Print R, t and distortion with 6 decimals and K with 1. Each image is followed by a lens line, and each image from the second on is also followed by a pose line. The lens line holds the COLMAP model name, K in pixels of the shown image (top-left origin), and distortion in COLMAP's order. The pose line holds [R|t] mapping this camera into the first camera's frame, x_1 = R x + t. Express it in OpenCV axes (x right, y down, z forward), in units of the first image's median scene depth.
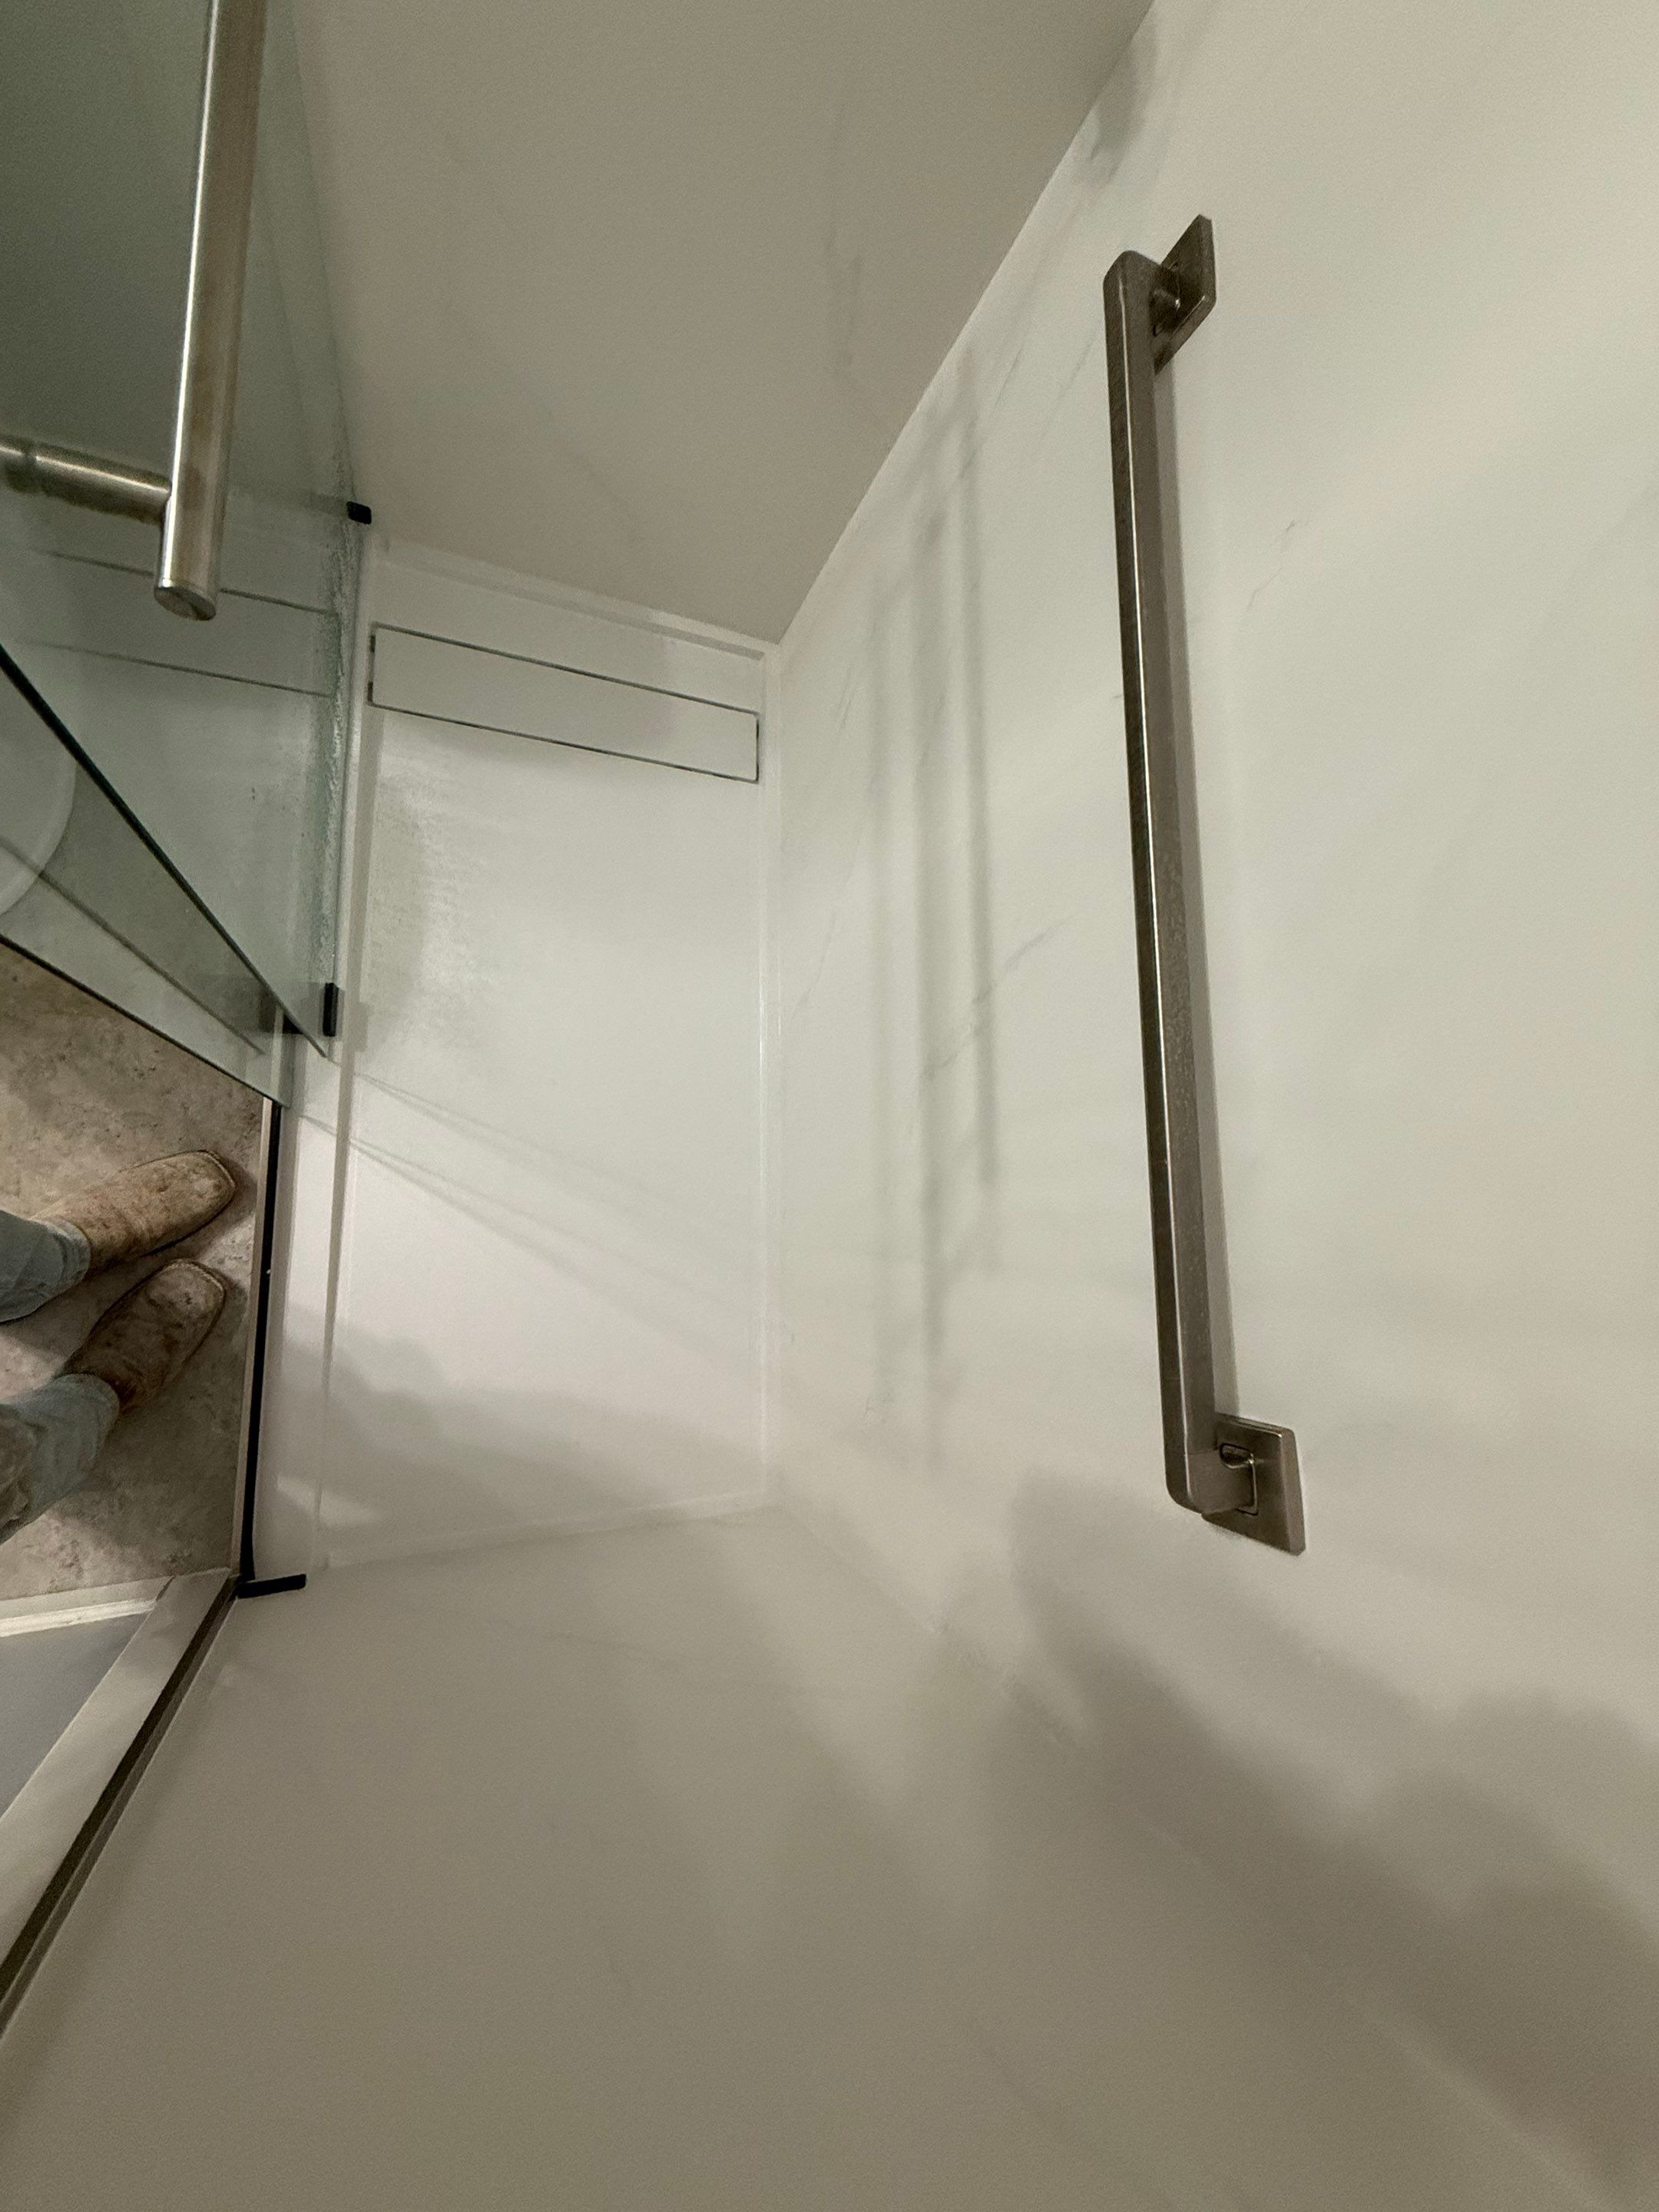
lens RADIAL K [[874.2, 0, 829.5], [0, 874.2, 1104.8], [0, 0, 1]] dist [-0.000426, 0.000029]
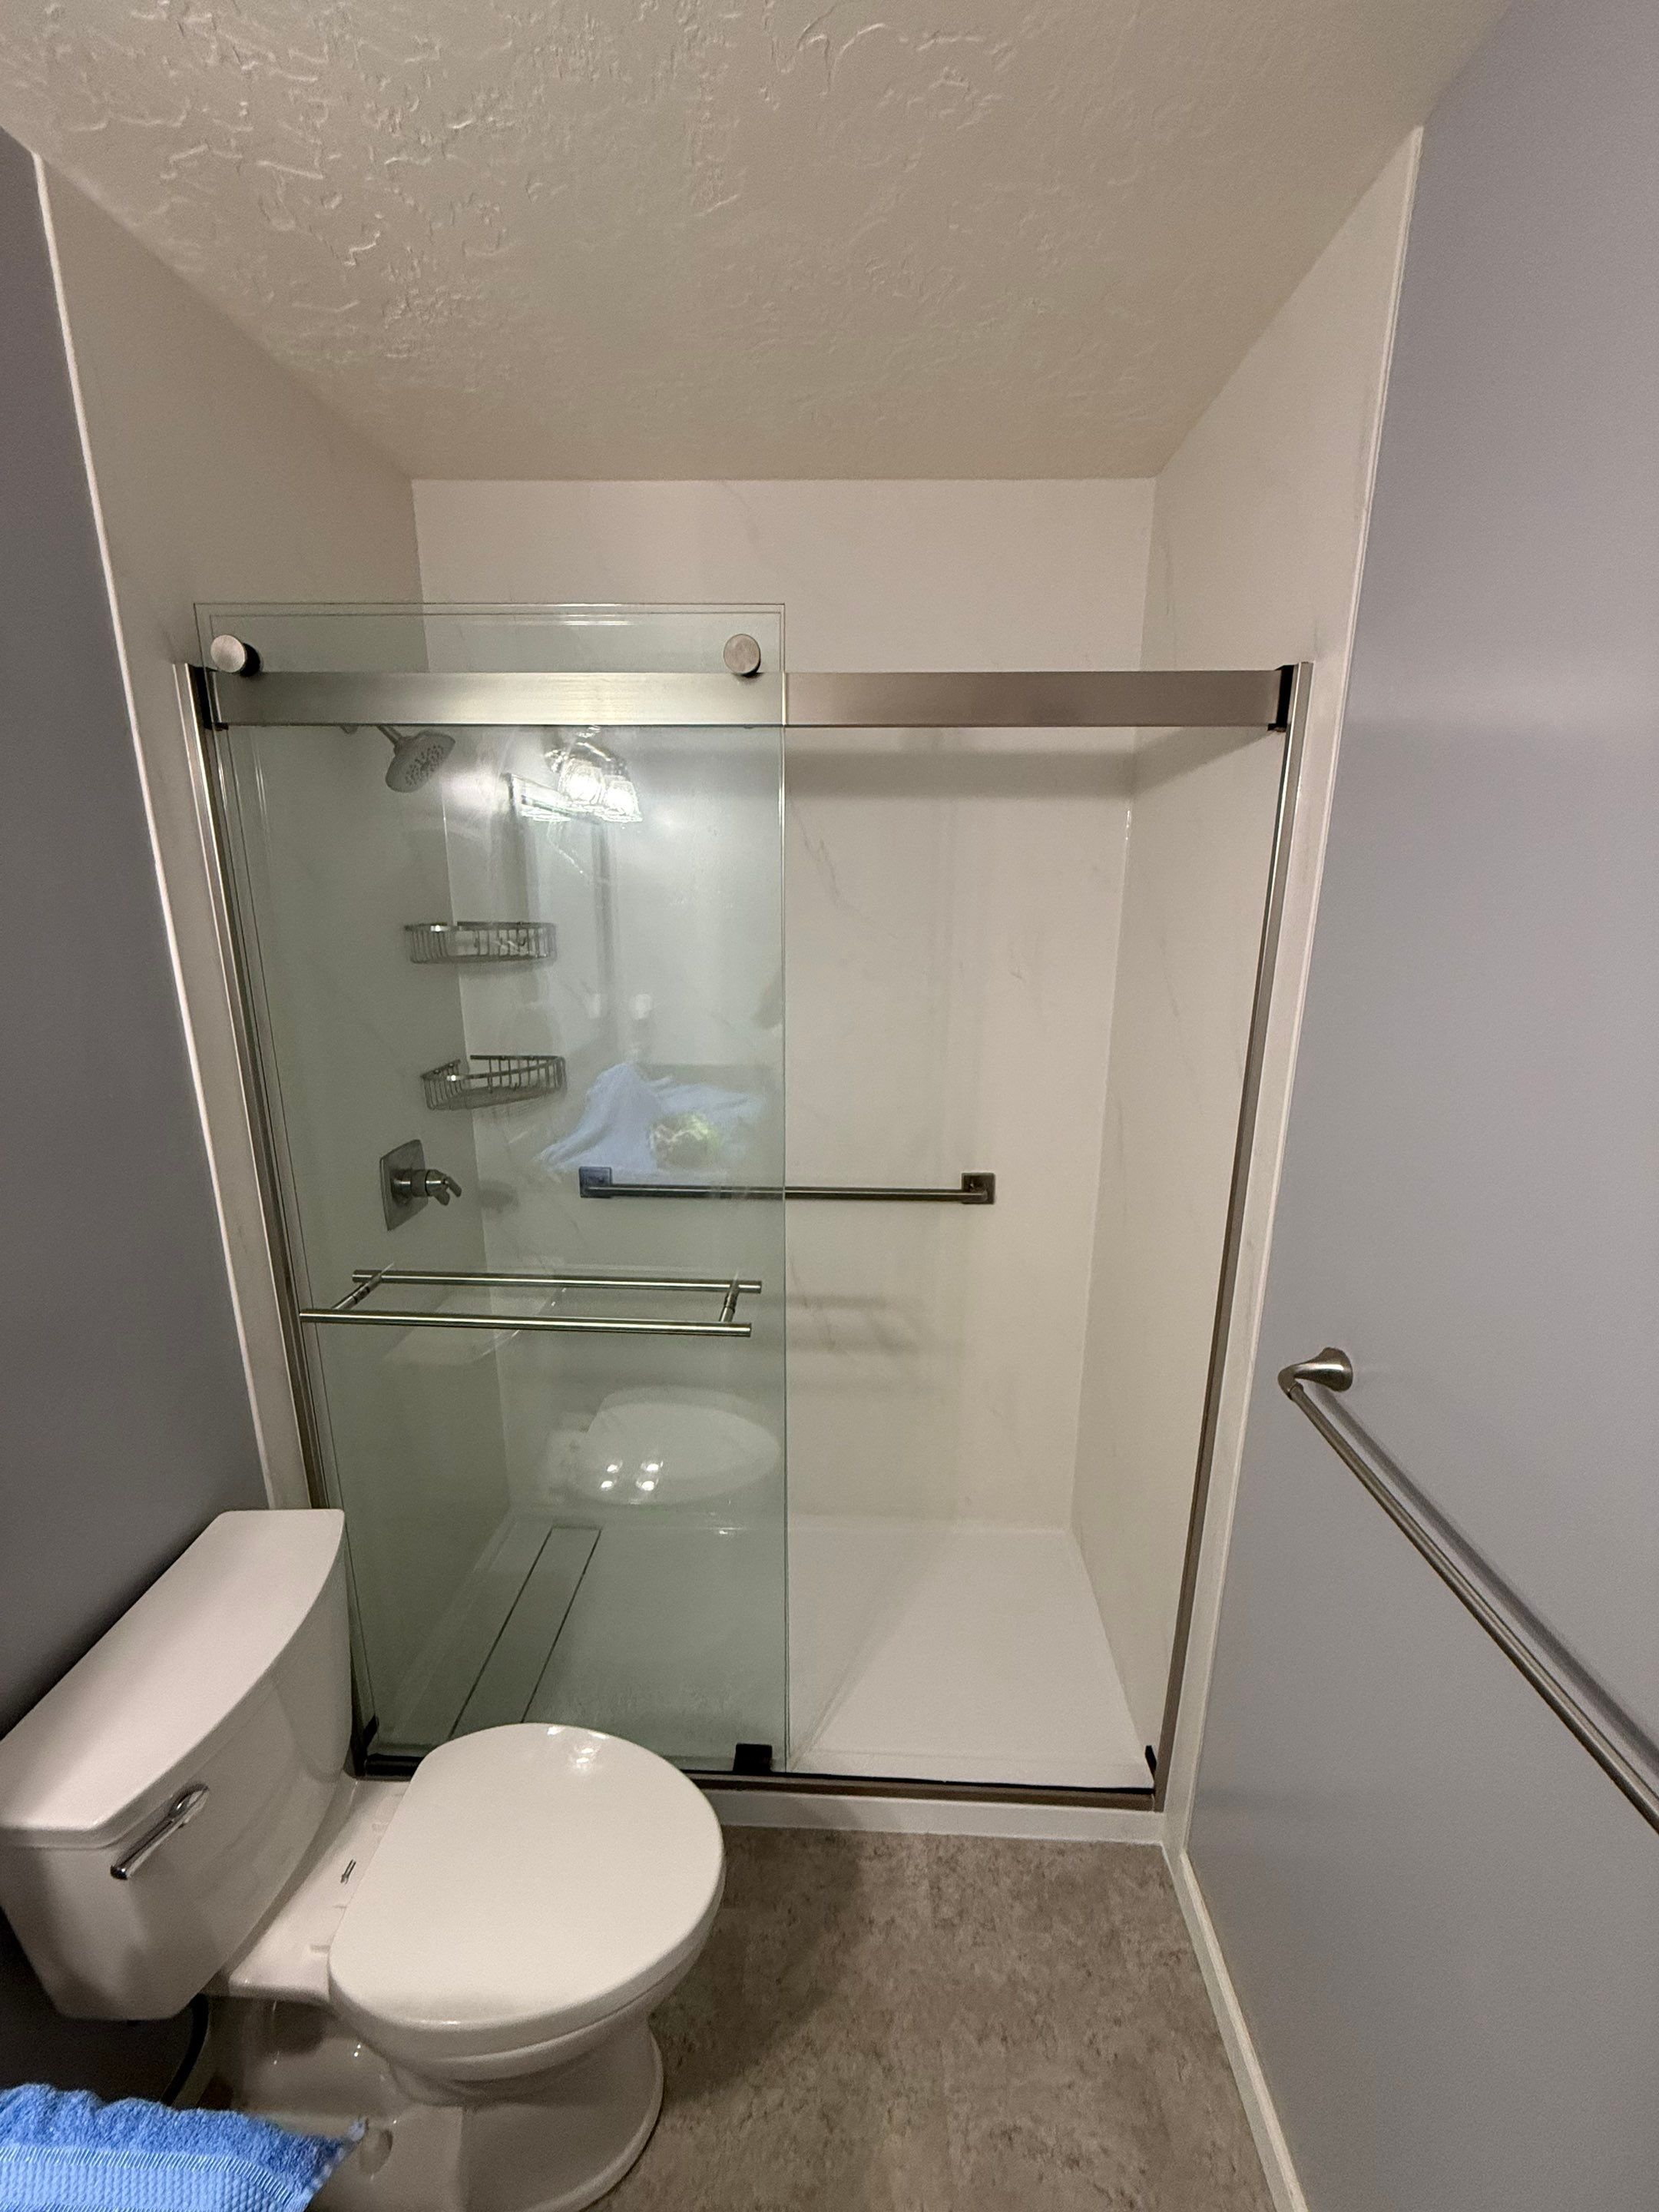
lens RADIAL K [[874.2, 0, 829.5], [0, 874.2, 1104.8], [0, 0, 1]] dist [-0.000426, 0.000029]
pose [[0.042168, -0.608377, 0.792527, -1.122289], [0.992890, 0.113895, 0.034601, -0.167385], [-0.111315, 0.785433, 0.608854, -0.700790]]
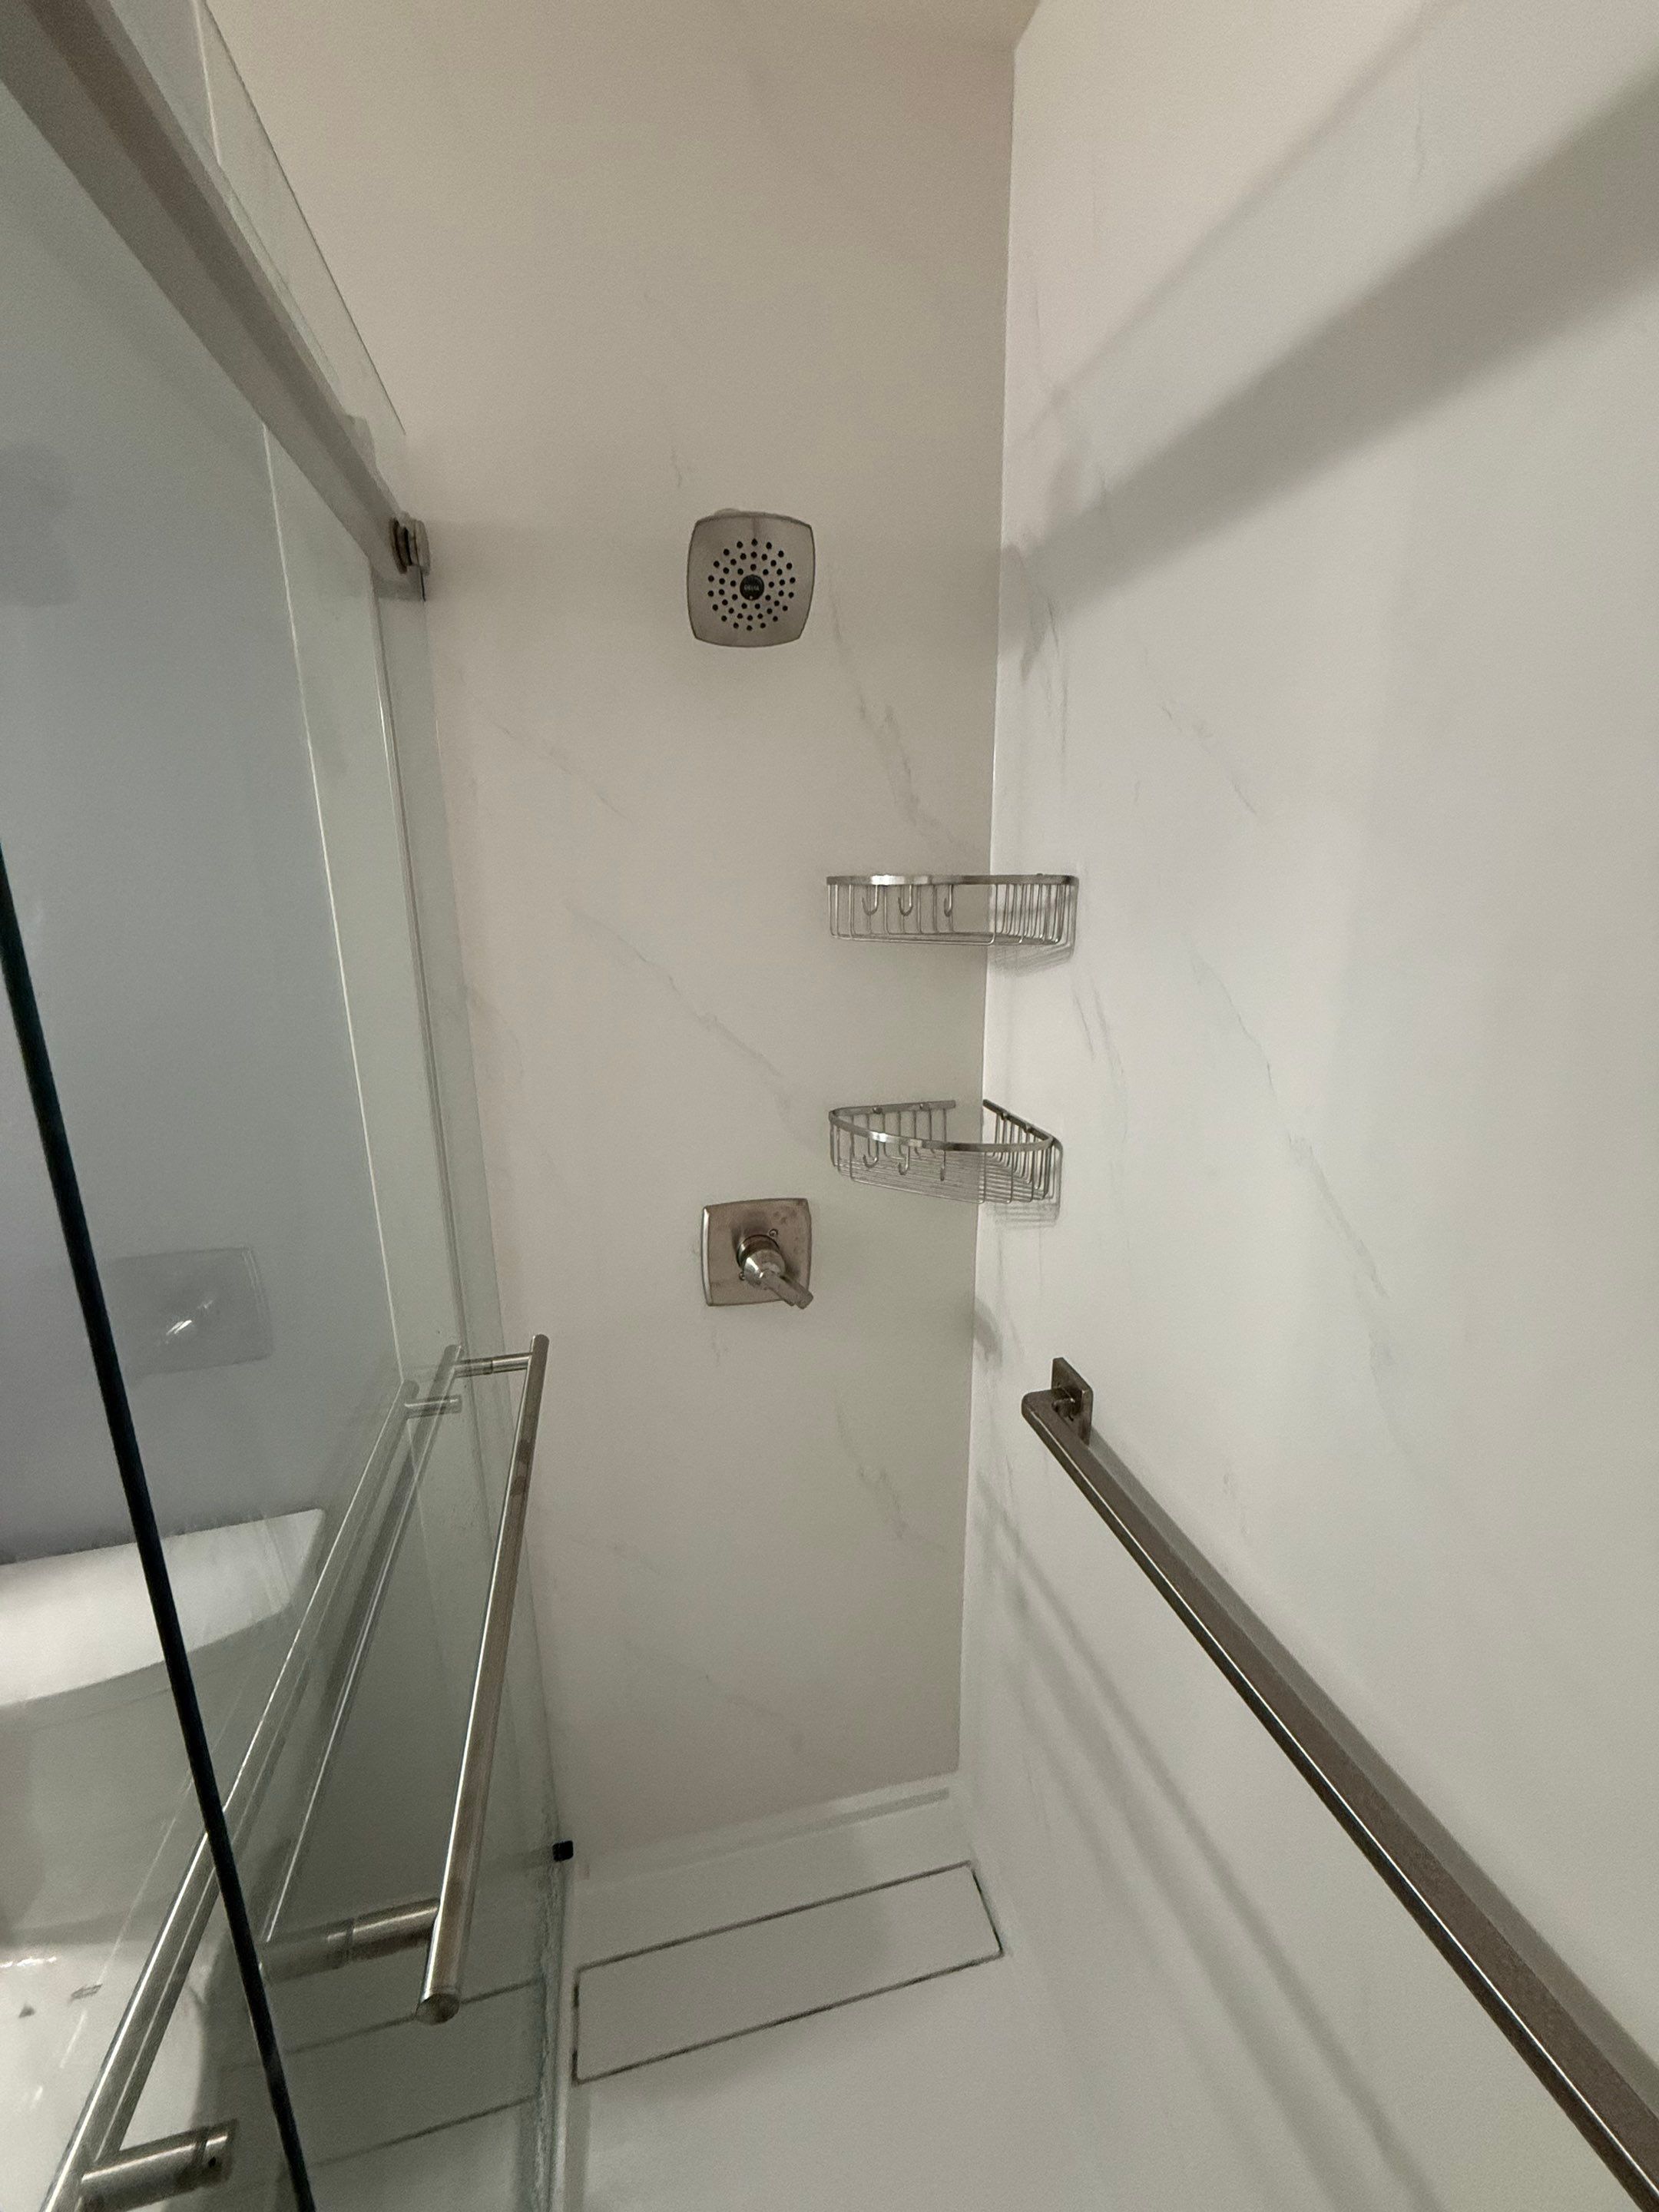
lens RADIAL K [[874.2, 0, 829.5], [0, 874.2, 1104.8], [0, 0, 1]] dist [-0.000426, 0.000029]
pose [[0.889443, -0.445144, 0.103628, 0.063721], [0.275809, 0.341968, -0.898325, 0.082189], [0.364447, 0.827590, 0.426935, -0.124790]]
